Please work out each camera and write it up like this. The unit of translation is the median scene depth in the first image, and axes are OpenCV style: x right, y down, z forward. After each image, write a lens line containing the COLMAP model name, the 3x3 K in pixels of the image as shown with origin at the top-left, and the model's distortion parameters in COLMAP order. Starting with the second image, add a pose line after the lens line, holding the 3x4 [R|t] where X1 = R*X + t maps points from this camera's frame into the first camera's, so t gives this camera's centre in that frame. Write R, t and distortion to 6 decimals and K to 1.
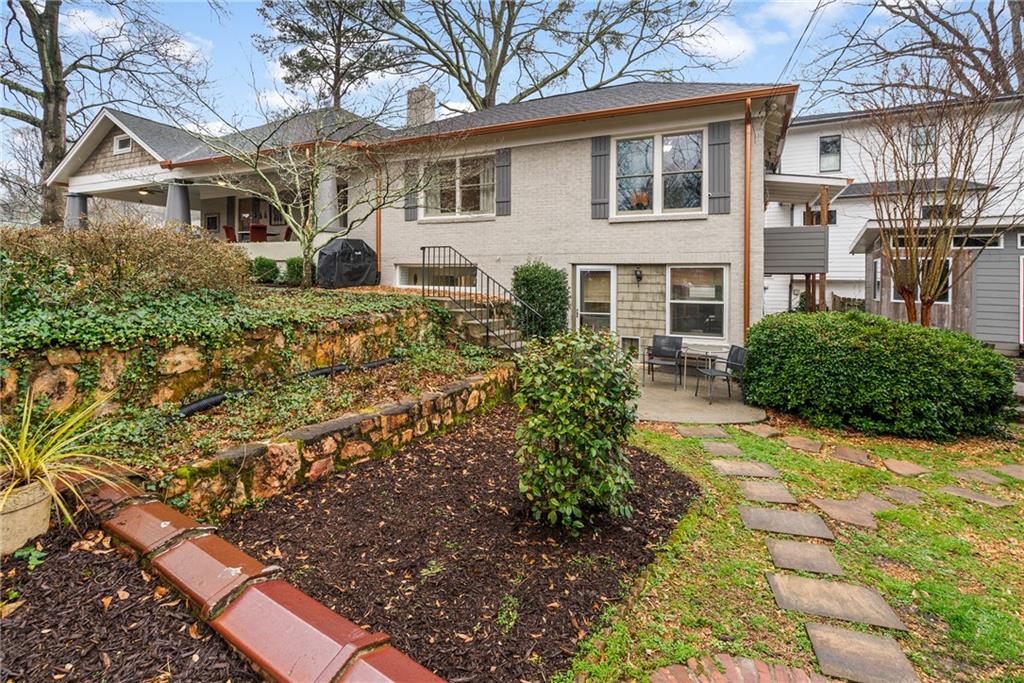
lens RADIAL K [[475.2, 0, 516.3], [0, 475.2, 281.1], [0, 0, 1]] dist [-0.011067, 0.002690]
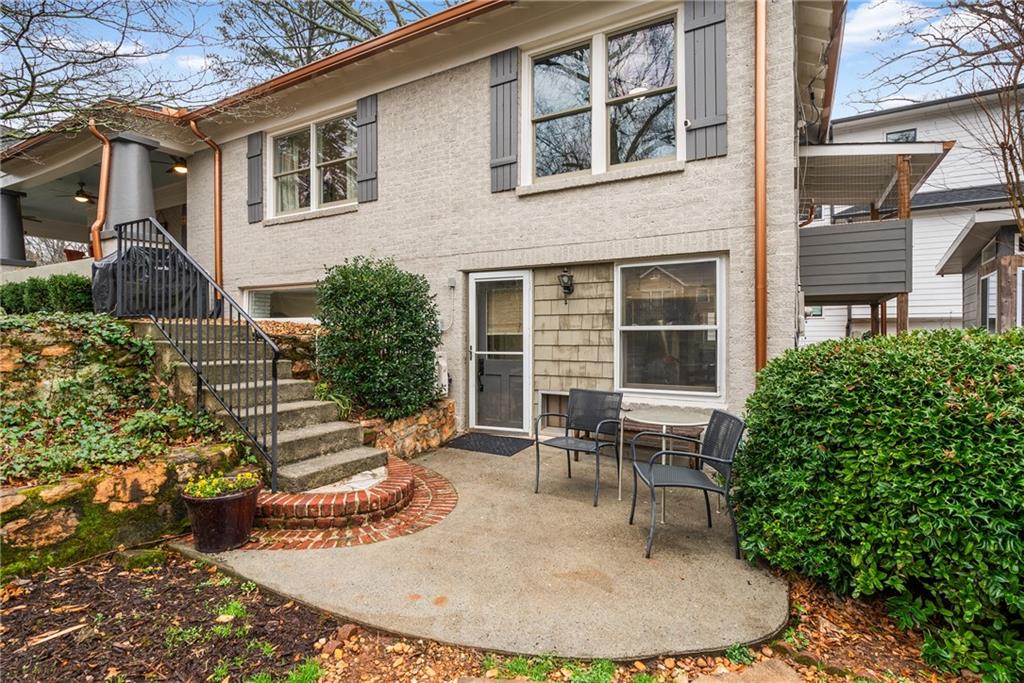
lens RADIAL K [[475.2, 0, 508.6], [0, 475.2, 340.7], [0, 0, 1]] dist [-0.011067, 0.002690]
pose [[0.995313, -0.011436, -0.096032, 0.241371], [0.011999, 0.999914, 0.005279, 0.051495], [0.095964, -0.006406, 0.995364, 0.425851]]
